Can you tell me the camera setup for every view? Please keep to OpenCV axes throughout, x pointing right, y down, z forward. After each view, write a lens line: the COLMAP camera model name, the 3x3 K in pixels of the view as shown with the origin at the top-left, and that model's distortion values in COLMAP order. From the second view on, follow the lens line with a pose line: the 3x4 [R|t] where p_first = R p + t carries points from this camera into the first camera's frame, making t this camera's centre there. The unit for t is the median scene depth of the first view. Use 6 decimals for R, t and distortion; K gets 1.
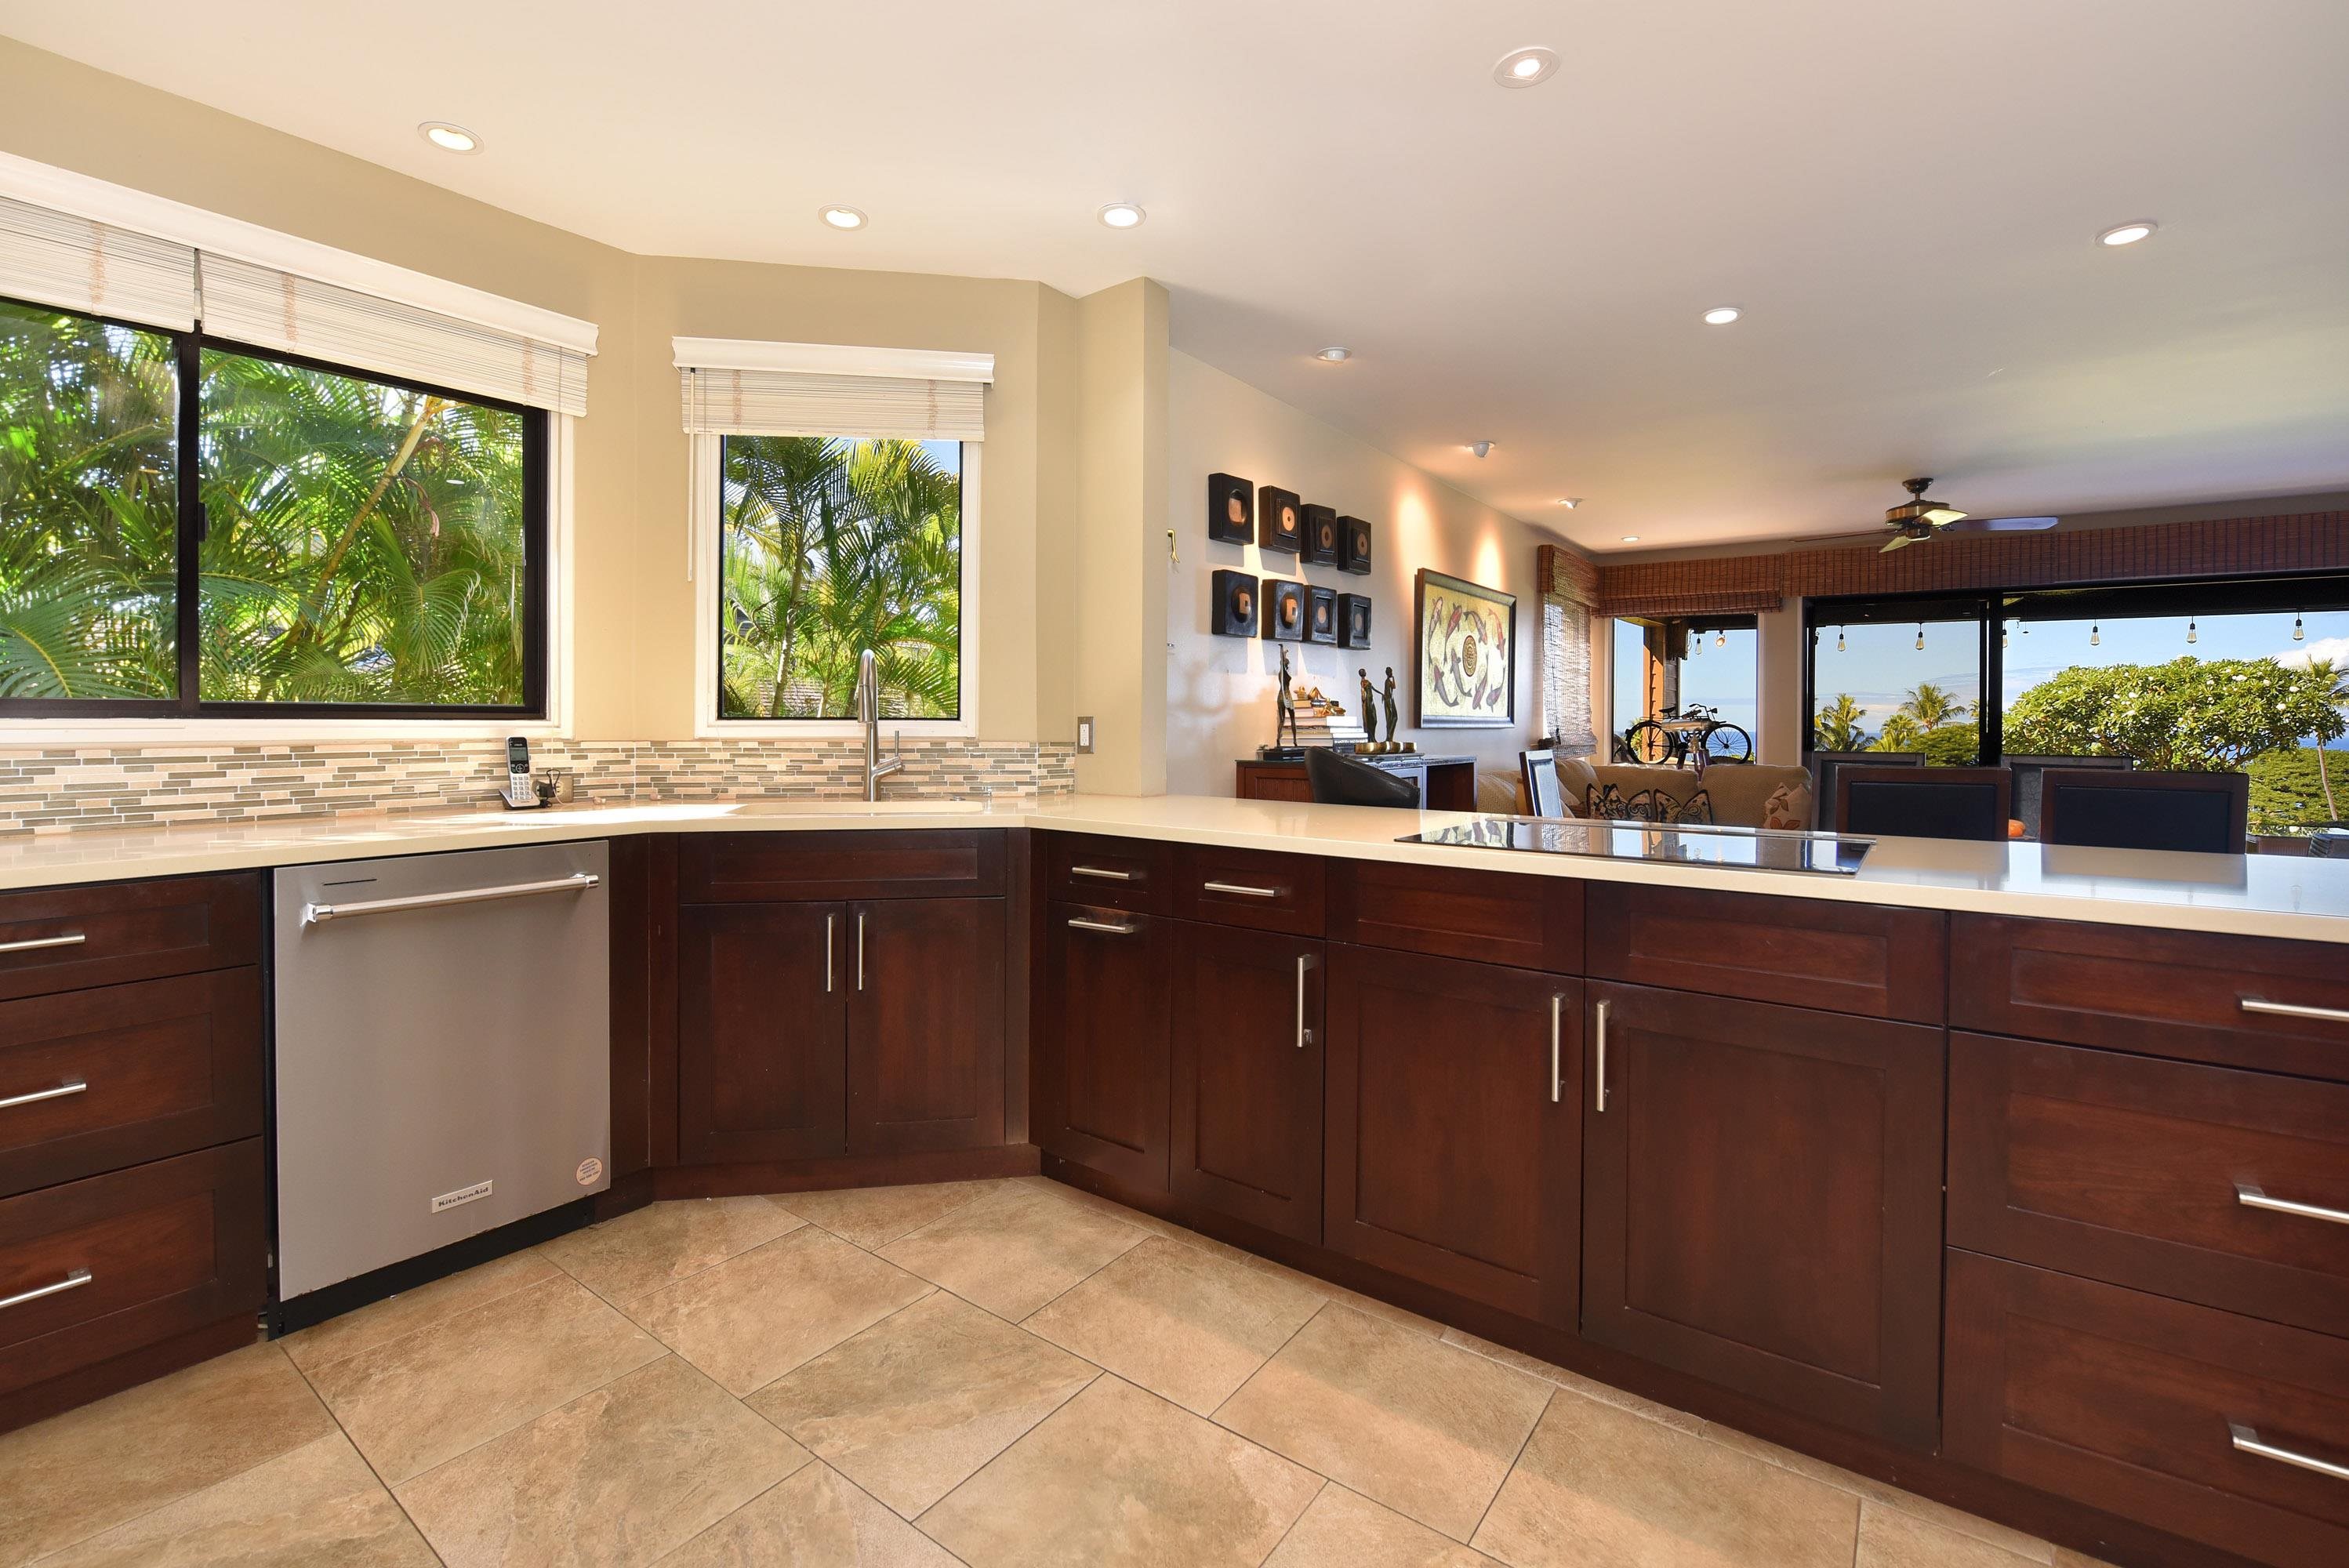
lens RADIAL K [[1001.8, 0, 1243.5], [0, 1001.8, 724.9], [0, 0, 1]] dist [-0.010985, -0.000797]
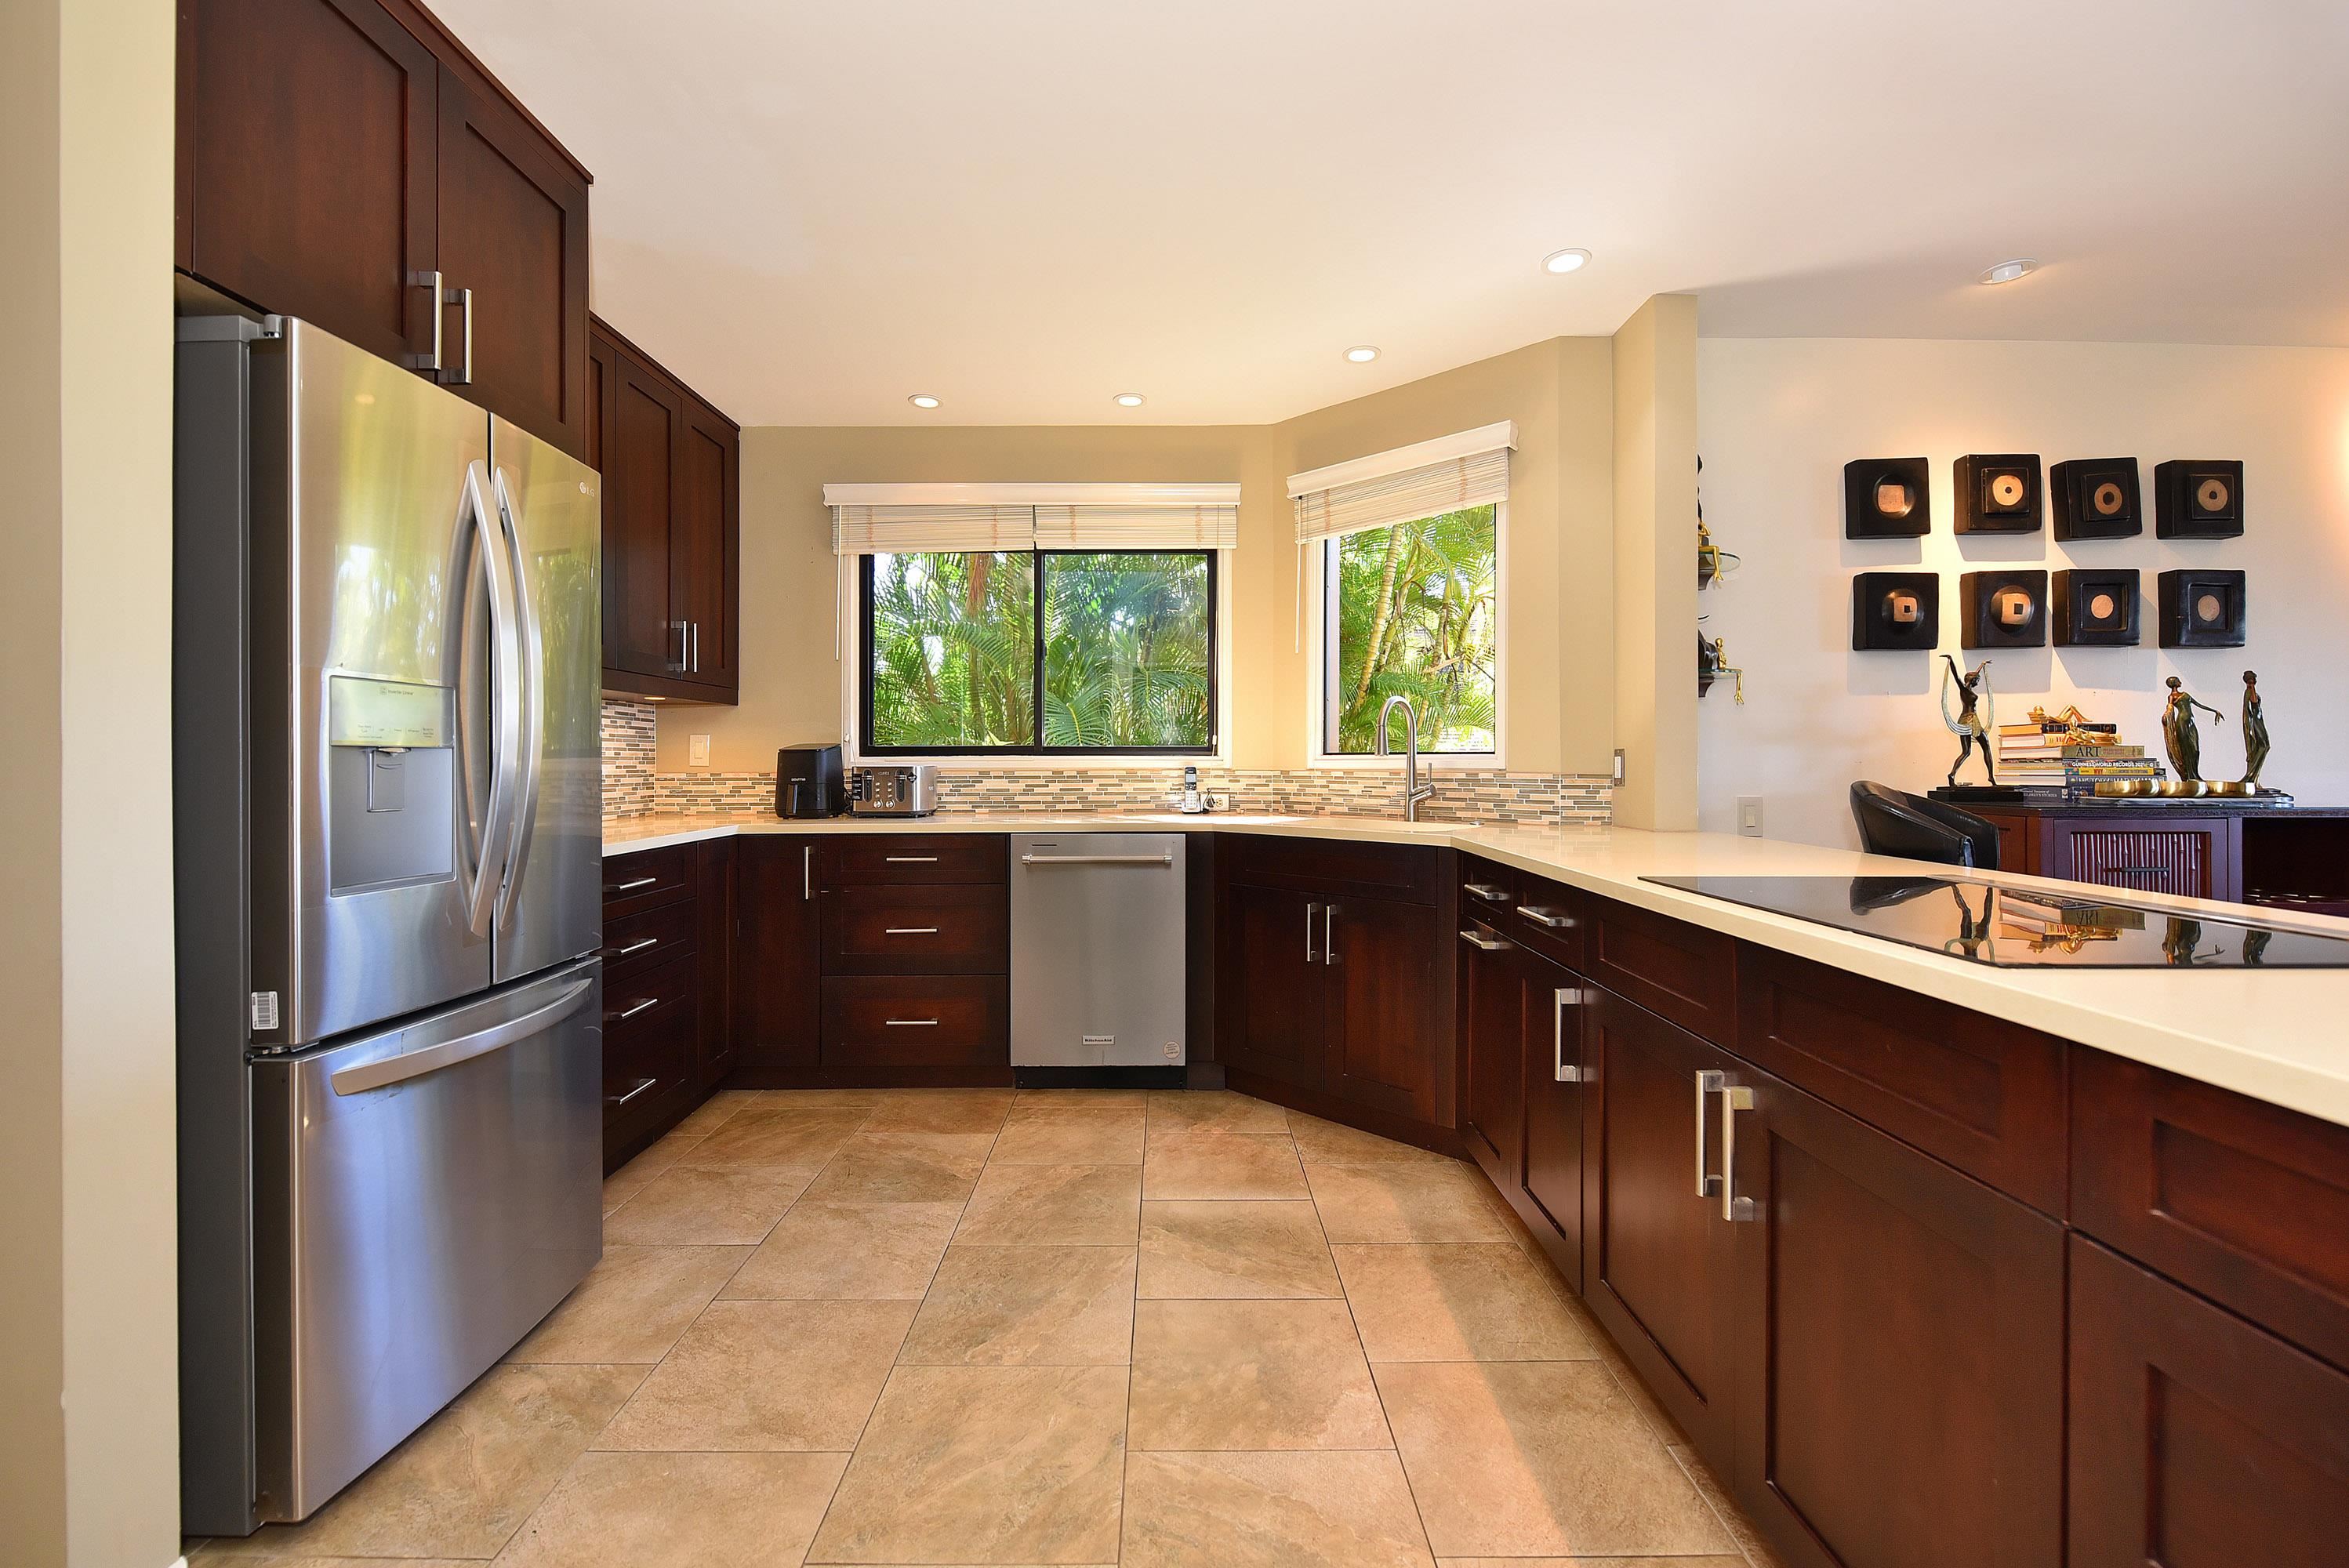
lens RADIAL K [[997.2, 0, 1251.4], [0, 997.2, 751.0], [0, 0, 1]] dist [-0.004452, -0.000856]
pose [[0.613911, -0.012048, -0.789283, 0.568749], [0.001049, 0.999895, -0.014446, 0.010803], [0.789374, 0.008040, 0.613860, 0.138417]]
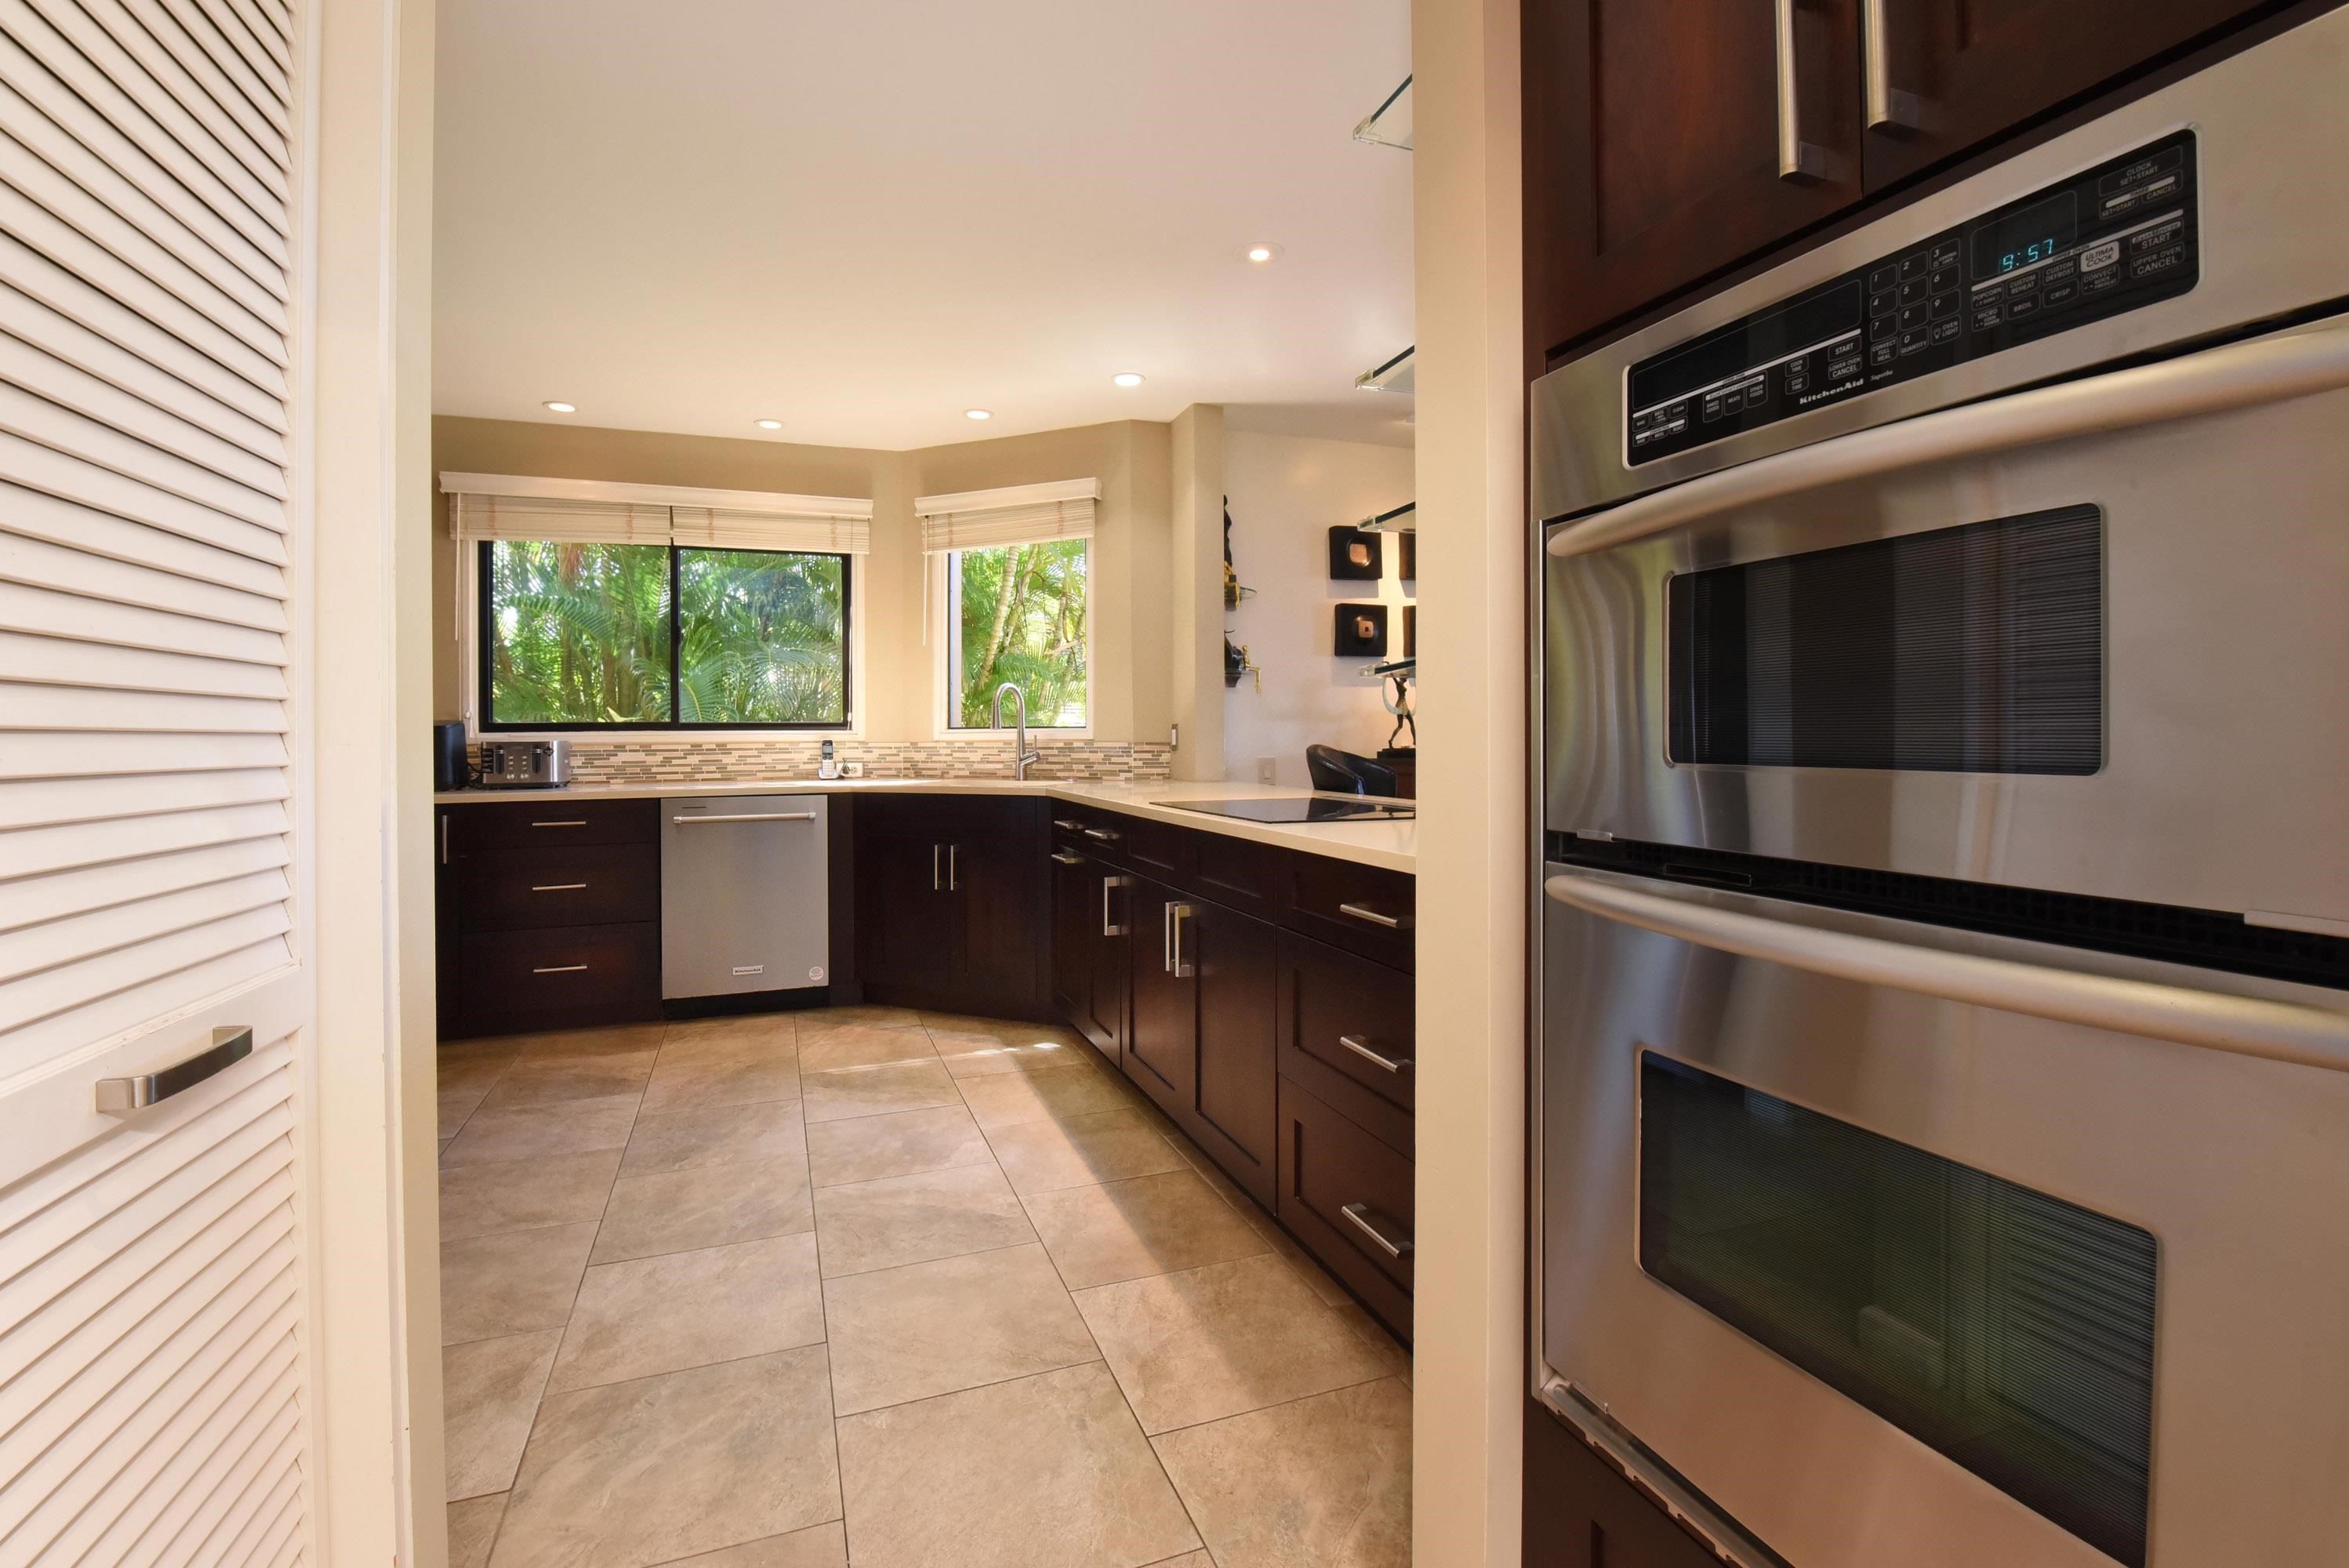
lens RADIAL K [[1001.8, 0, 1320.7], [0, 1001.8, 728.8], [0, 0, 1]] dist [-0.010985, -0.000797]
pose [[0.885807, -0.011386, -0.463915, 0.938488], [0.009117, 0.999933, -0.007132, 0.014207], [0.463965, 0.002088, 0.885851, -0.190150]]
